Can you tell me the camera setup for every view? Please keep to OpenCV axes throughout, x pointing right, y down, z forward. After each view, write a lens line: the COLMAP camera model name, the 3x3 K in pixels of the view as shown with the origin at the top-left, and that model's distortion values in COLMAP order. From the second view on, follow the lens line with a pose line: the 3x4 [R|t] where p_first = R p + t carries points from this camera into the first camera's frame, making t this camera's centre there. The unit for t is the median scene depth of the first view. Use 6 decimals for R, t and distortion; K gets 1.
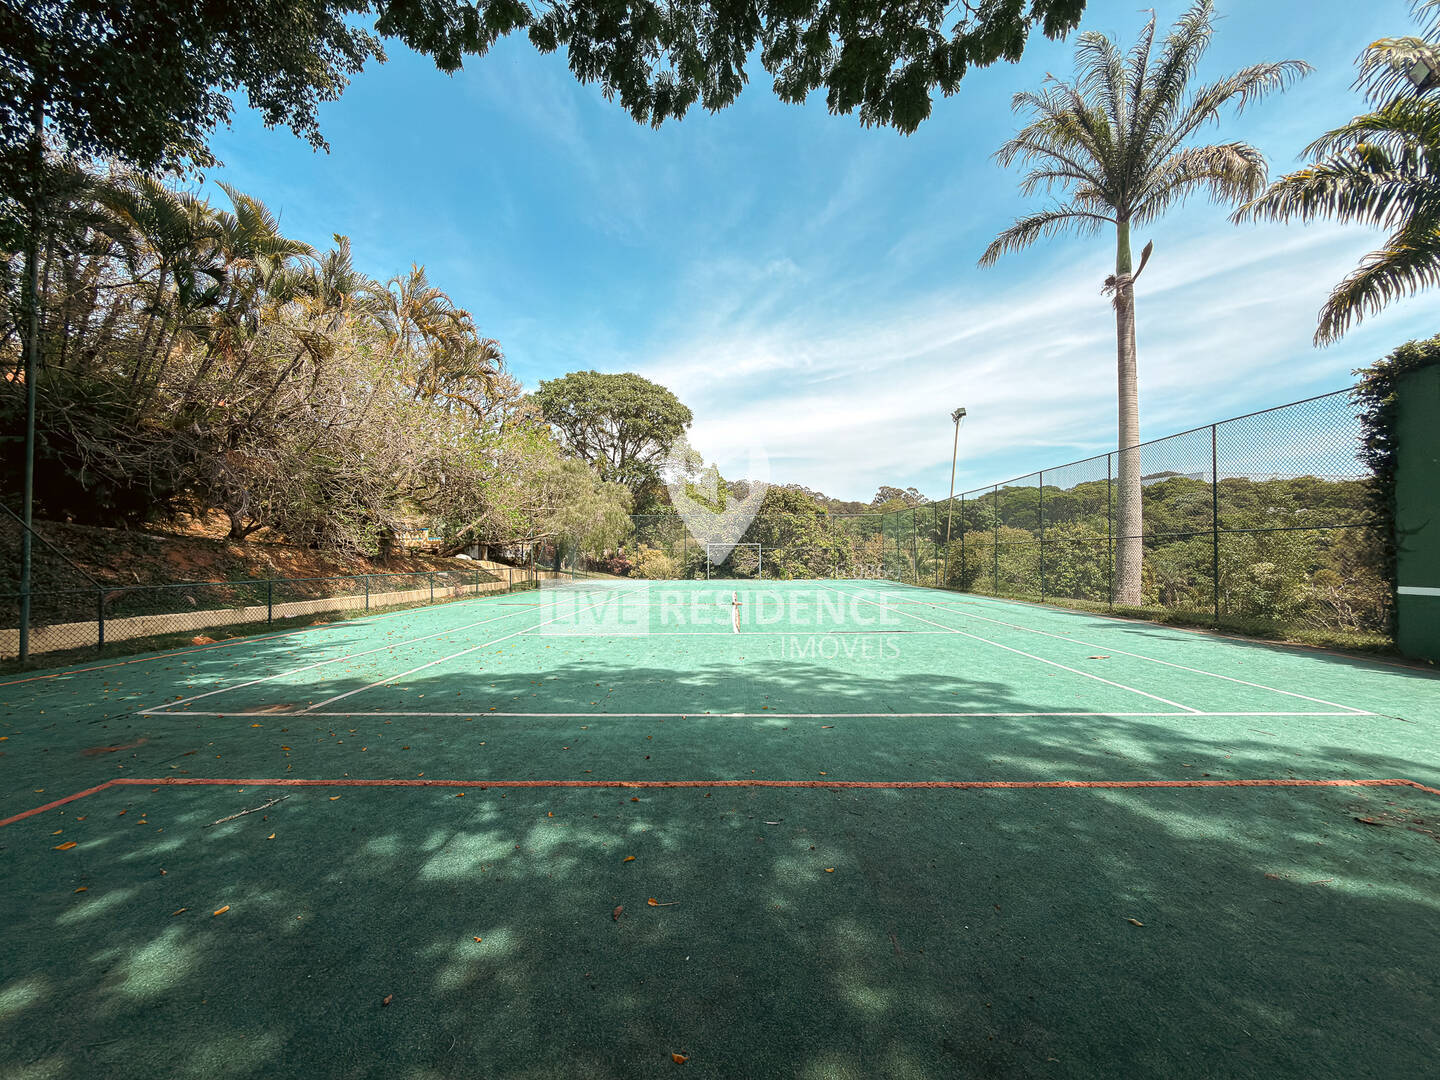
lens RADIAL K [[574.1, 0, 723.4], [0, 574.1, 538.4], [0, 0, 1]] dist [-0.000694, 0.000125]
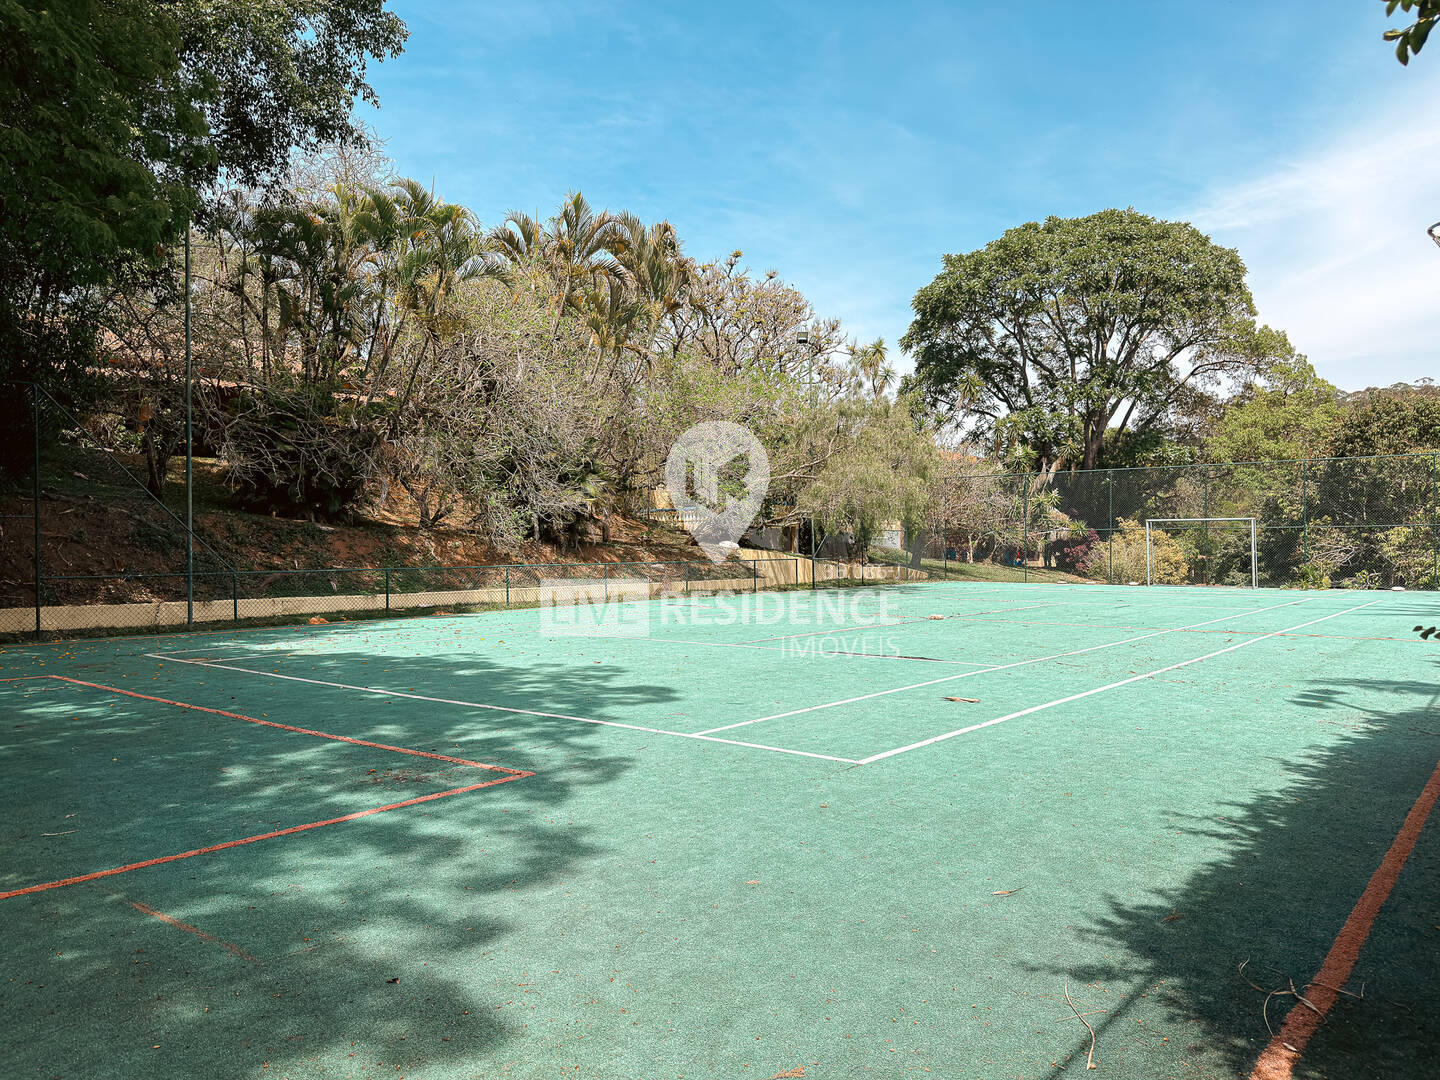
lens RADIAL K [[1001.0, 0, 720.0], [0, 1001.0, 540.0], [0, 0, 1]] dist [0.001894, 0.000353]
pose [[0.784911, -0.010138, -0.619526, 0.646799], [0.026602, 0.999496, 0.017348, 0.006799], [0.619037, -0.030097, 0.784785, -0.020721]]
